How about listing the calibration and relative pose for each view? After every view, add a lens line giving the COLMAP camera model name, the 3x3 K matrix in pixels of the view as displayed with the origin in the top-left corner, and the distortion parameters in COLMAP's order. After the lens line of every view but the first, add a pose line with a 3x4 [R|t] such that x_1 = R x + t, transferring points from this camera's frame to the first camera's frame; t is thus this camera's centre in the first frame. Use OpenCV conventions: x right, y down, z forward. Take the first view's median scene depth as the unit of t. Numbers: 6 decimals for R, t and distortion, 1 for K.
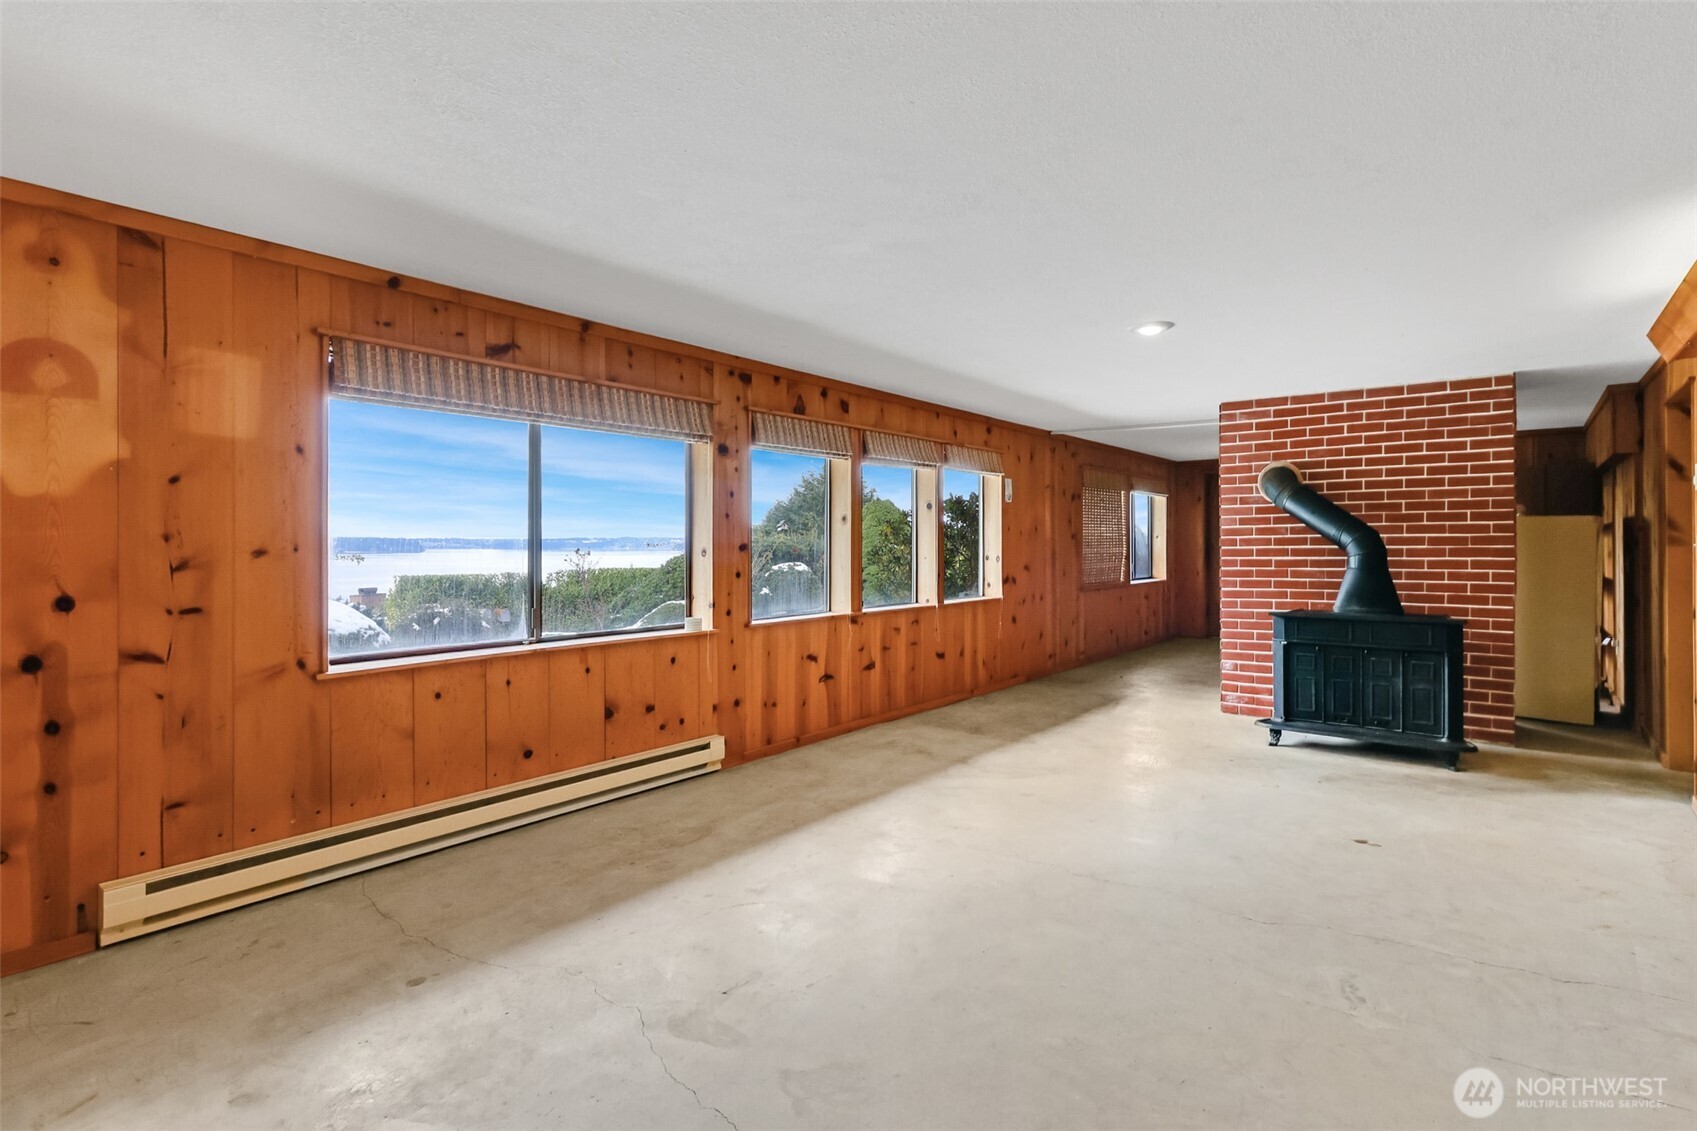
lens RADIAL K [[773.2, 0, 894.7], [0, 773.2, 540.5], [0, 0, 1]] dist [-0.003841, -0.000026]
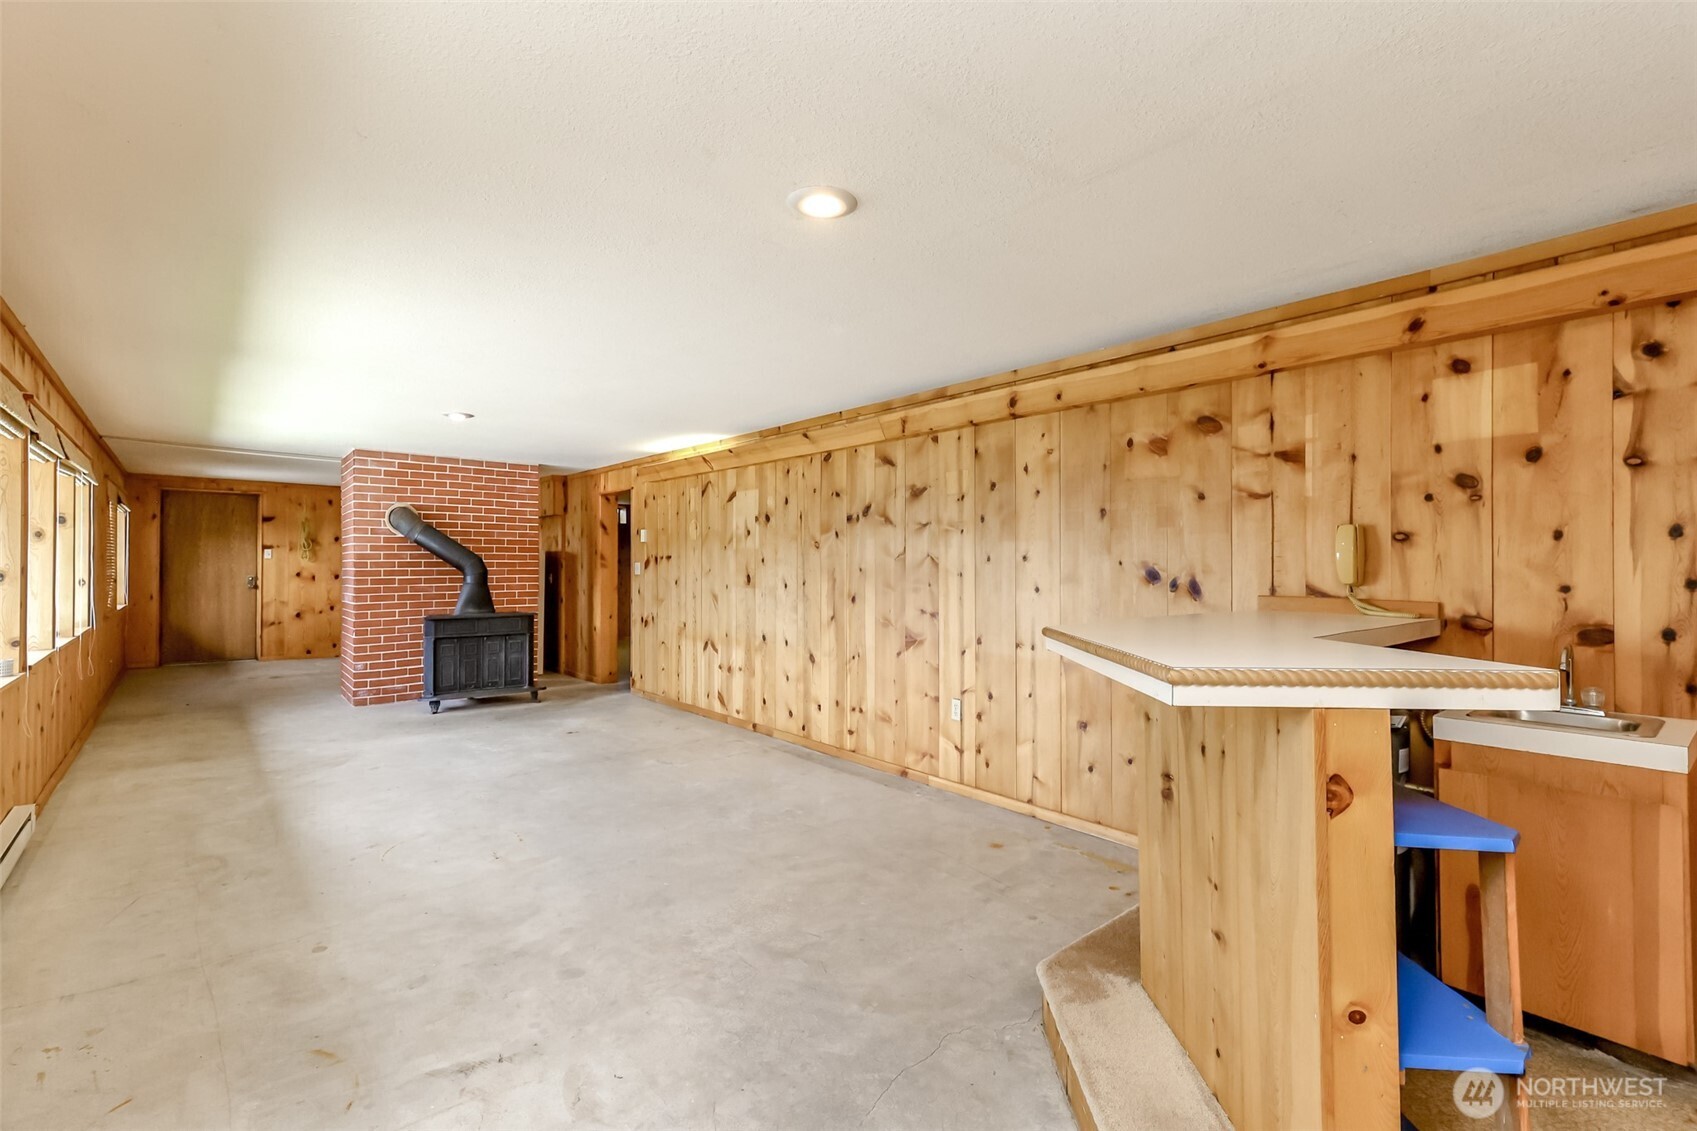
lens RADIAL K [[769.3, 0, 851.2], [0, 769.3, 559.0], [0, 0, 1]] dist [0.015580, 0.000611]
pose [[0.209464, 0.010103, 0.977764, -0.635108], [-0.010518, 0.999912, -0.008078, -0.005535], [-0.977760, -0.008592, 0.209552, -0.009930]]
